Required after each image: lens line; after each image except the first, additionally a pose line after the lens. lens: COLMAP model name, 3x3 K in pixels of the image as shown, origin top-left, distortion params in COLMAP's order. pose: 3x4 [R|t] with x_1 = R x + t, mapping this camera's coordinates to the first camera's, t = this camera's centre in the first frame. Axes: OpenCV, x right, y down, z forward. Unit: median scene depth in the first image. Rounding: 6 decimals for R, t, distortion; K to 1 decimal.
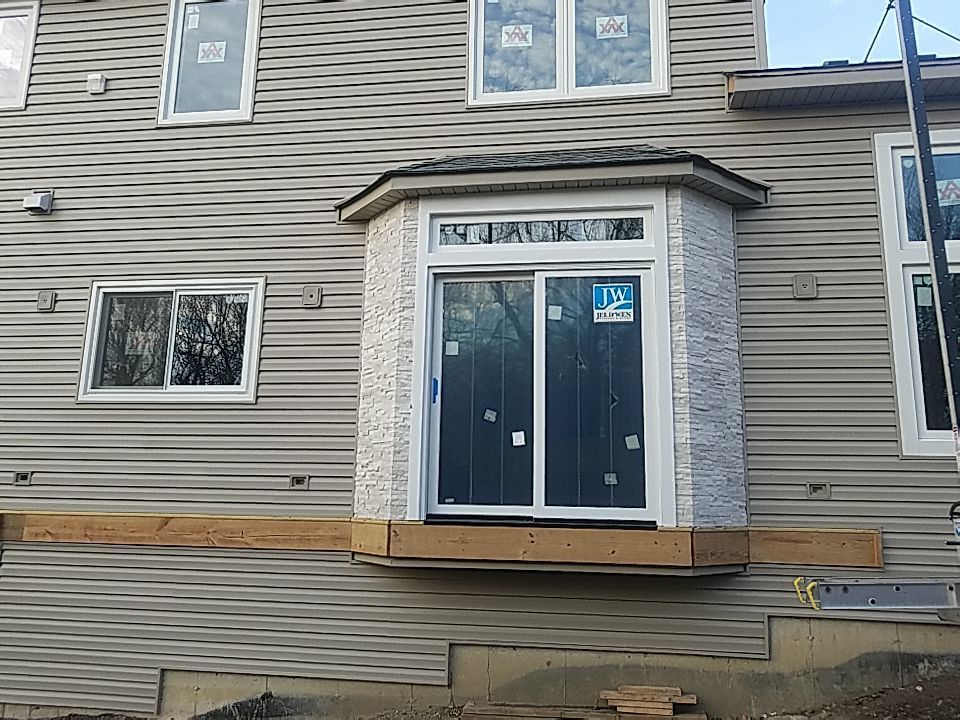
lens RADIAL K [[751.7, 0, 480.0], [0, 751.7, 360.0], [0, 0, 1]] dist [-0.009112, 0.008699]
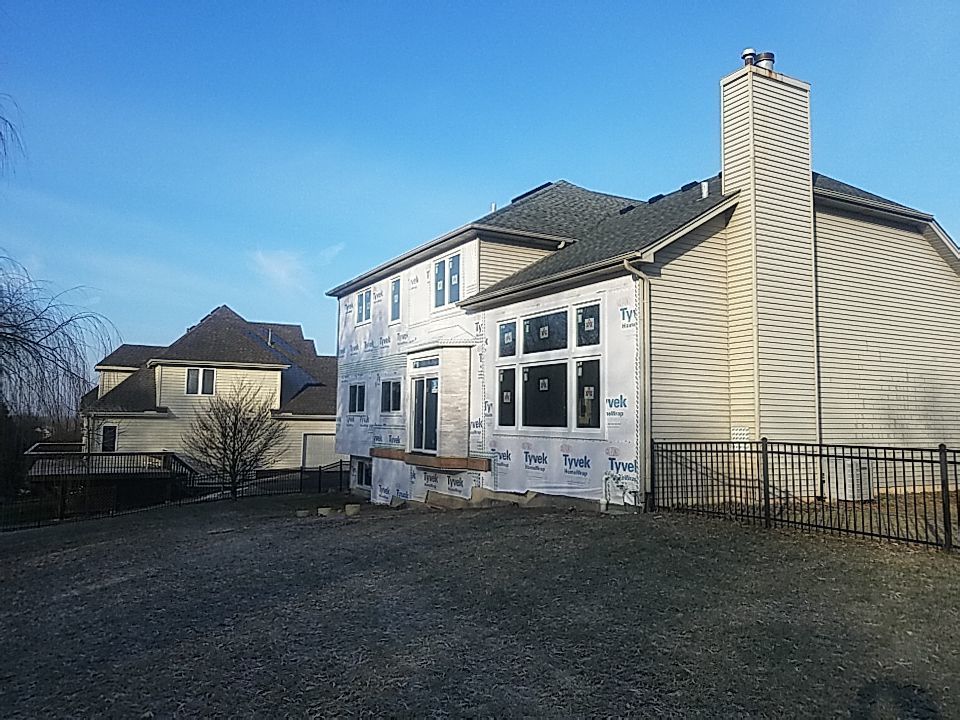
lens RADIAL K [[751.7, 0, 480.0], [0, 751.7, 360.0], [0, 0, 1]] dist [-0.009112, 0.008699]
pose [[0.608060, -0.078598, -0.789991, 2.717821], [0.148513, 0.988782, 0.015935, -0.202980], [0.779877, -0.127013, 0.612911, -0.761363]]
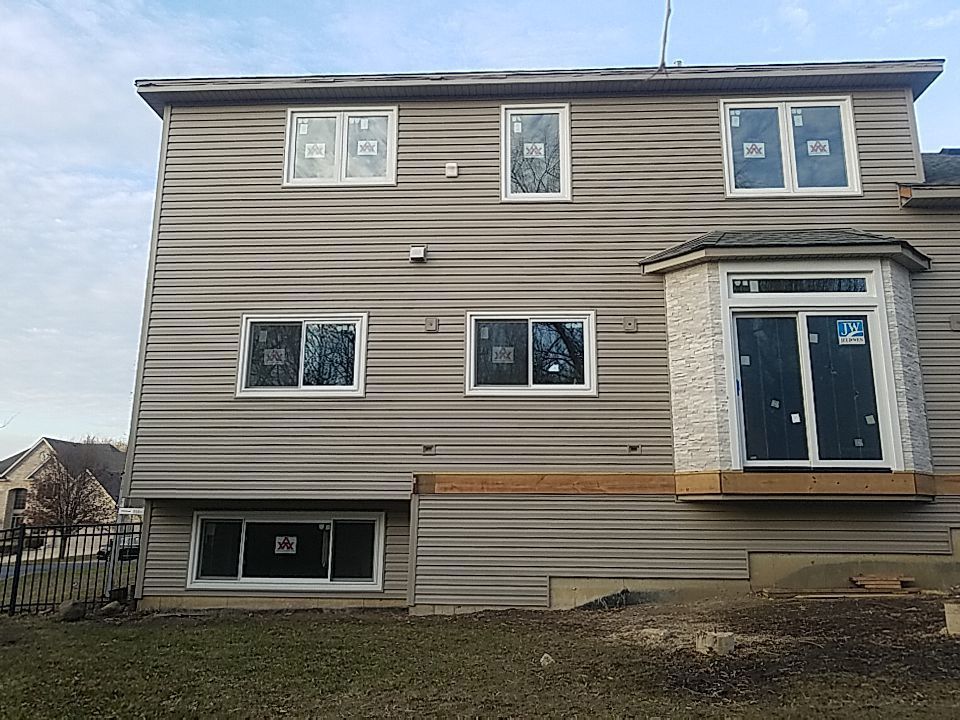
lens RADIAL K [[740.6, 0, 480.0], [0, 740.6, 347.0], [0, 0, 1]] dist [-0.000518, 0.001799]
pose [[0.995188, 0.005782, 0.097817, -0.727609], [-0.003483, 0.999714, -0.023657, -0.004900], [-0.097926, 0.023203, 0.994923, -0.461266]]
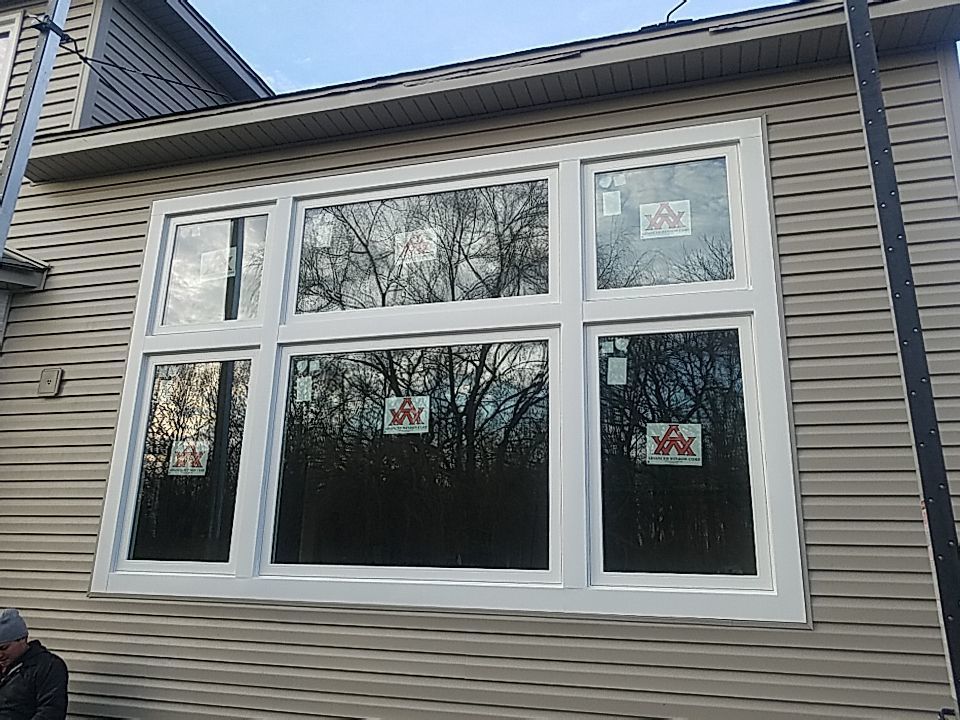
lens RADIAL K [[736.3, 0, 494.4], [0, 736.3, 358.6], [0, 0, 1]] dist [0.002919, 0.005302]
pose [[0.990341, -0.034886, -0.134193, 1.040647], [0.023670, 0.996160, -0.084286, -0.042317], [0.136618, 0.080295, 0.987364, 0.240962]]
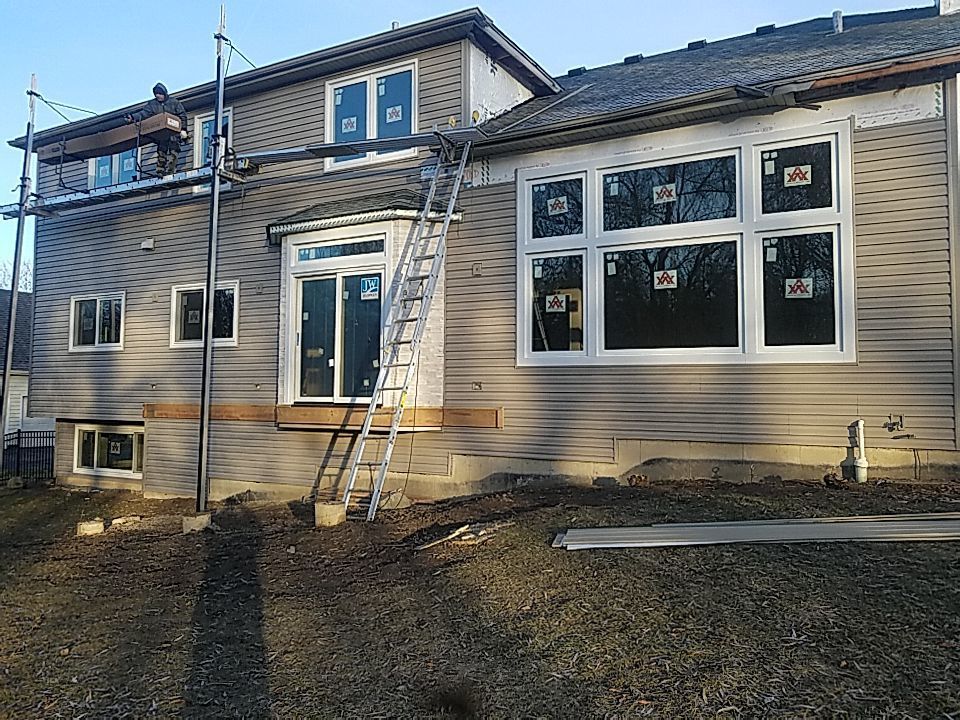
lens RADIAL K [[751.7, 0, 480.0], [0, 751.7, 360.0], [0, 0, 1]] dist [-0.009112, 0.008699]
pose [[0.934822, -0.030048, -0.353844, 1.041476], [0.077399, 0.989699, 0.120436, -0.100324], [0.346580, -0.139973, 0.927518, -0.624426]]
